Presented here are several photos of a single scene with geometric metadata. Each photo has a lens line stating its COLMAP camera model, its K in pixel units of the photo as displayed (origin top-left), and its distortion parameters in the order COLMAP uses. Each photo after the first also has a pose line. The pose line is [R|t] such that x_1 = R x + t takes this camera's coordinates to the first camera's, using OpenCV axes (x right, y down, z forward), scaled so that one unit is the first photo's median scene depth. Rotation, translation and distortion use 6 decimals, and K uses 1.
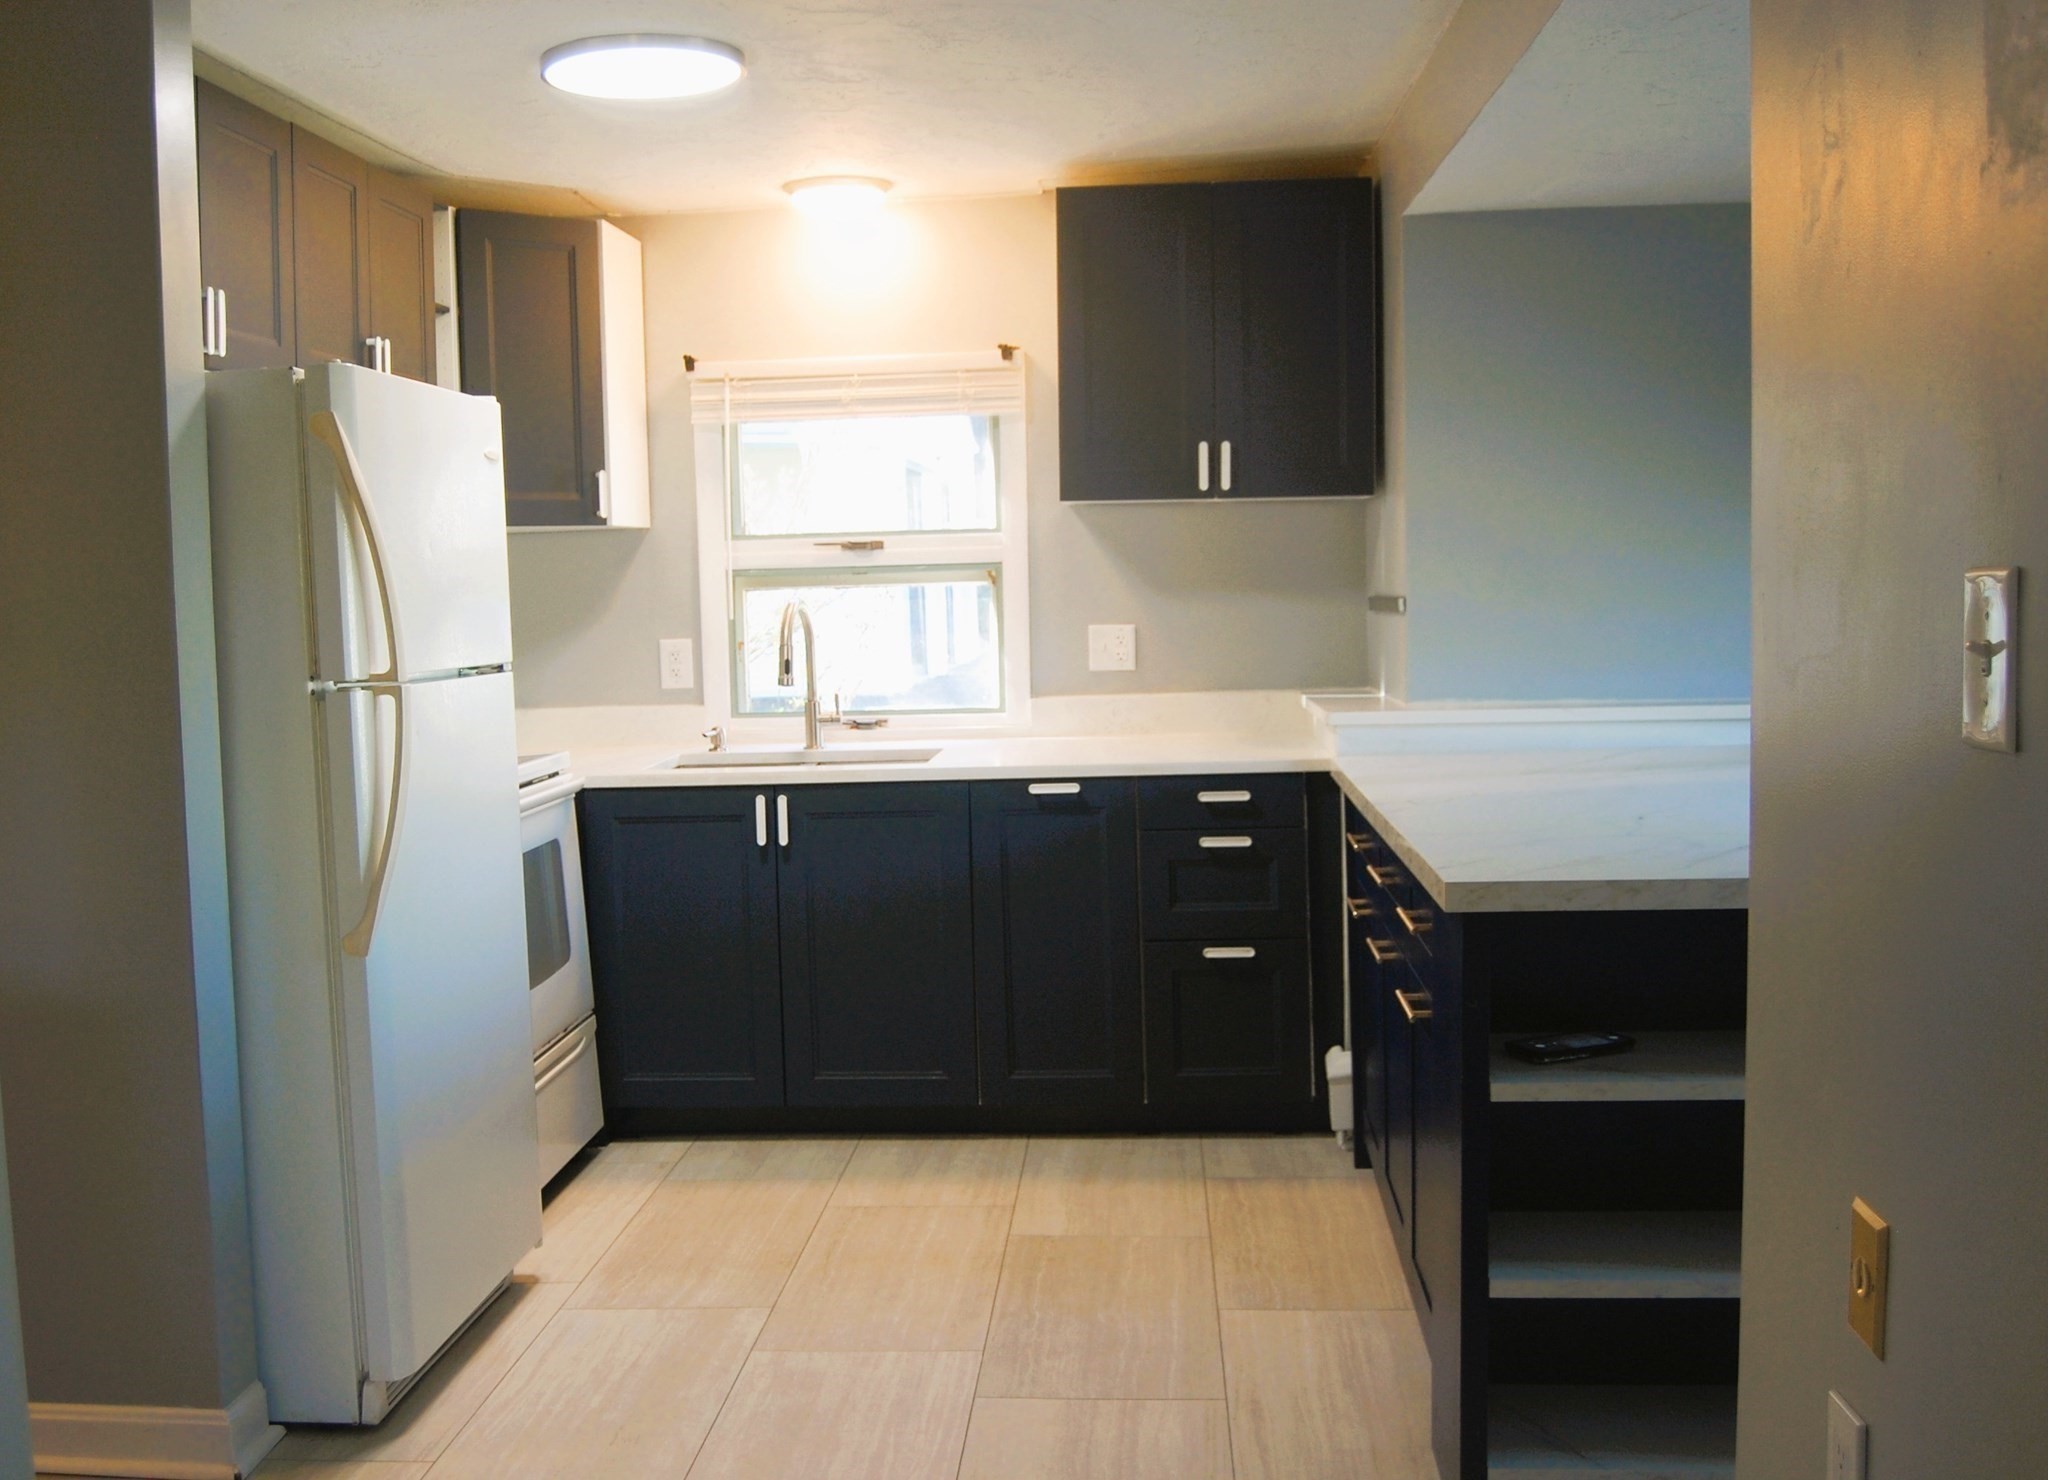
lens RADIAL K [[2113.4, 0, 1024.0], [0, 2113.4, 740.0], [0, 0, 1]] dist [-0.016059, -0.004826]
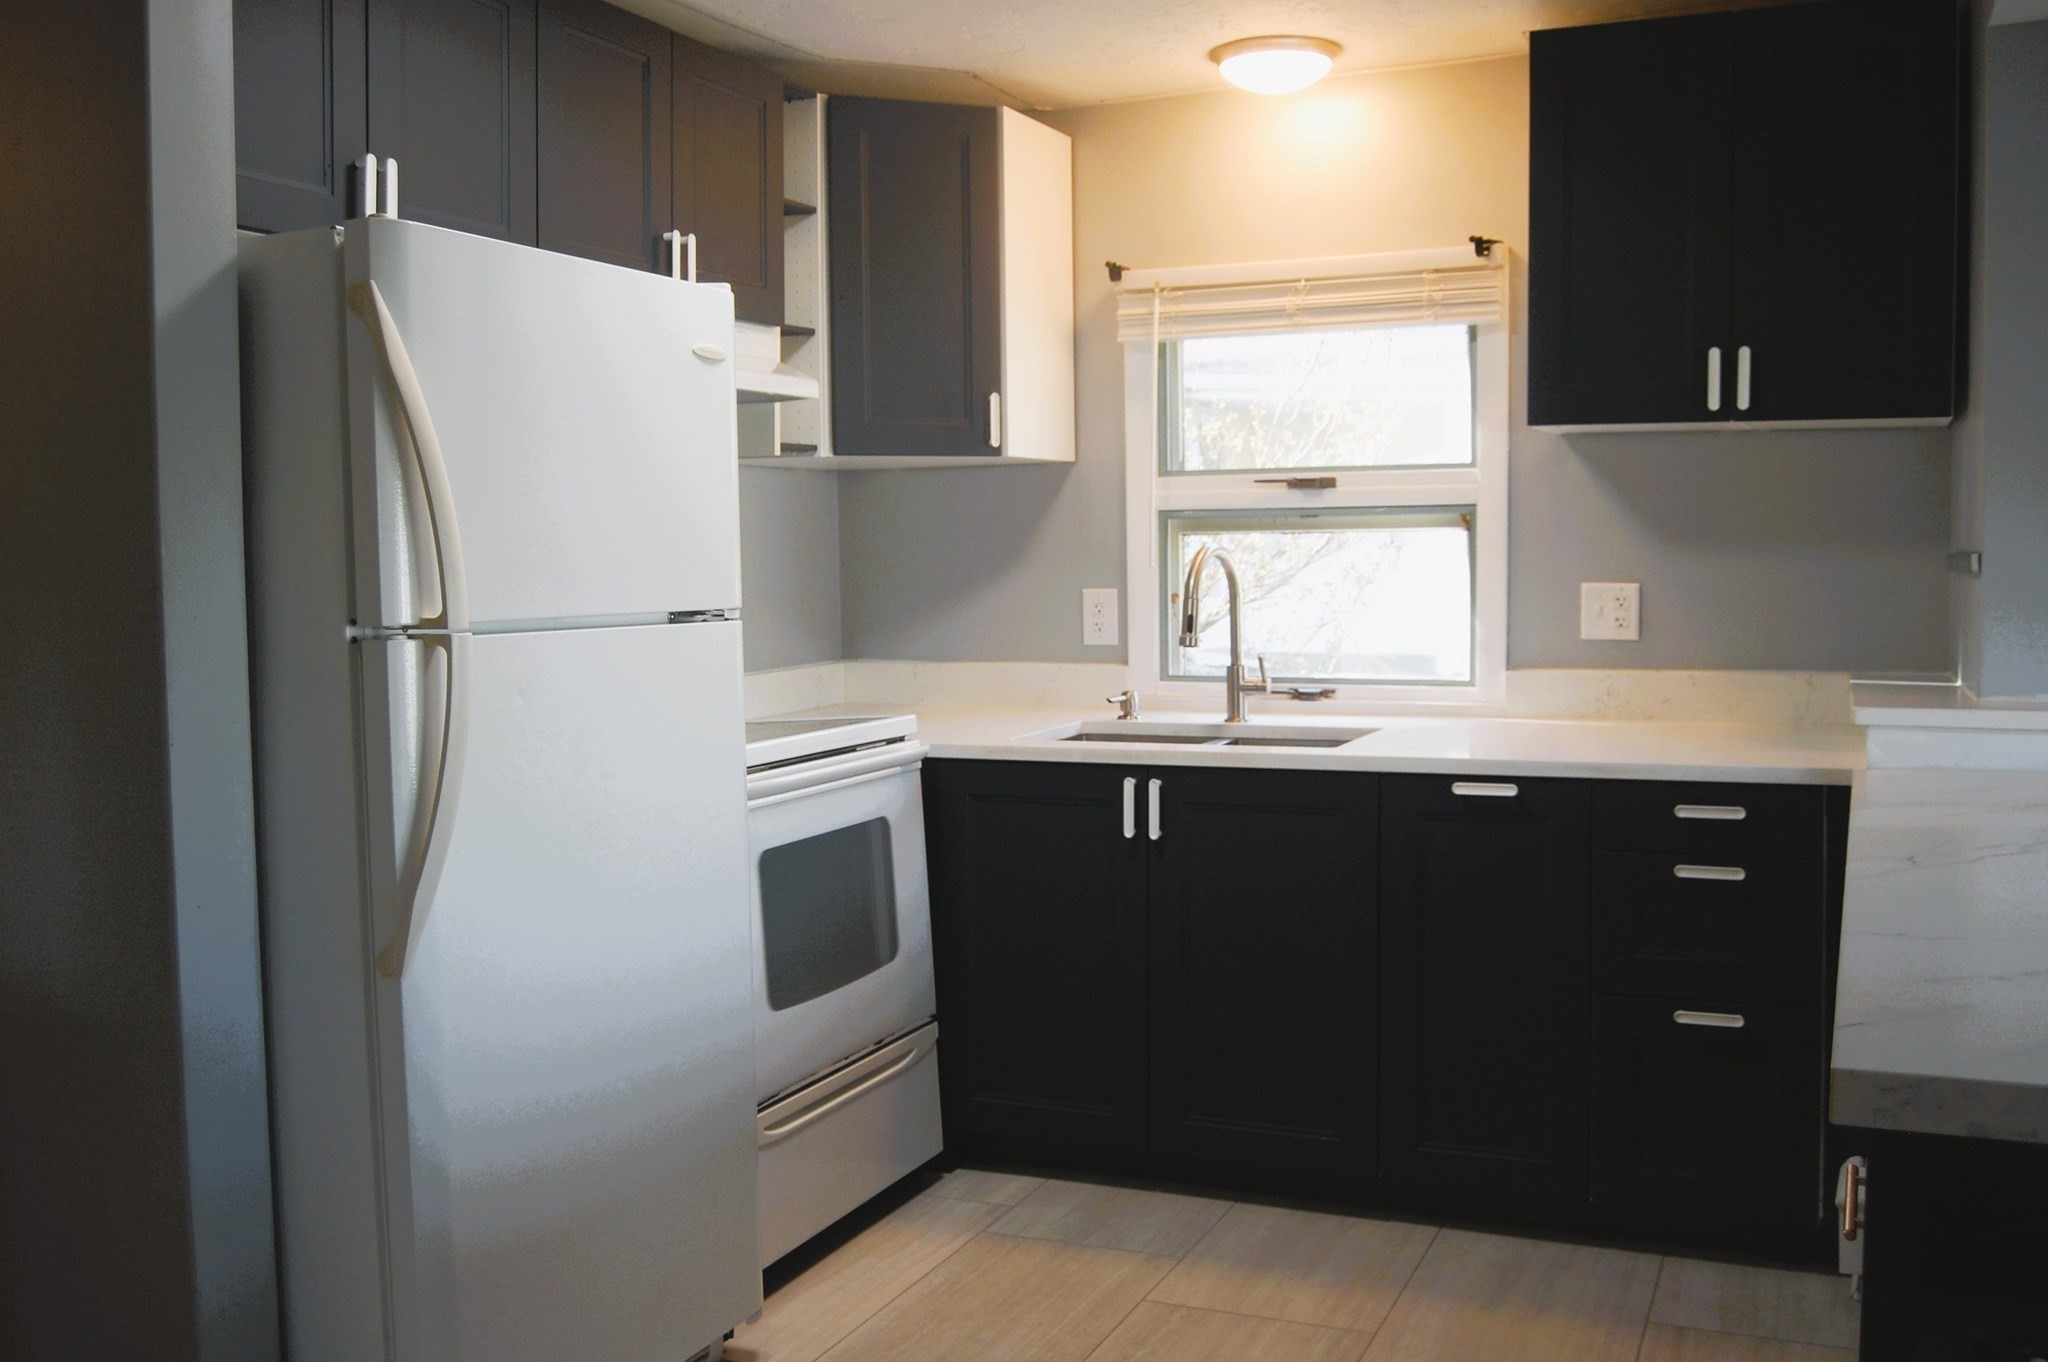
lens RADIAL K [[1968.7, 0, 1024.0], [0, 1968.7, 681.0], [0, 0, 1]] dist [-0.063201, 0.010432]
pose [[0.943312, 0.037234, -0.329812, 0.082578], [-0.038519, 0.999254, 0.002642, -0.011224], [0.329665, 0.010212, 0.944043, 0.235818]]
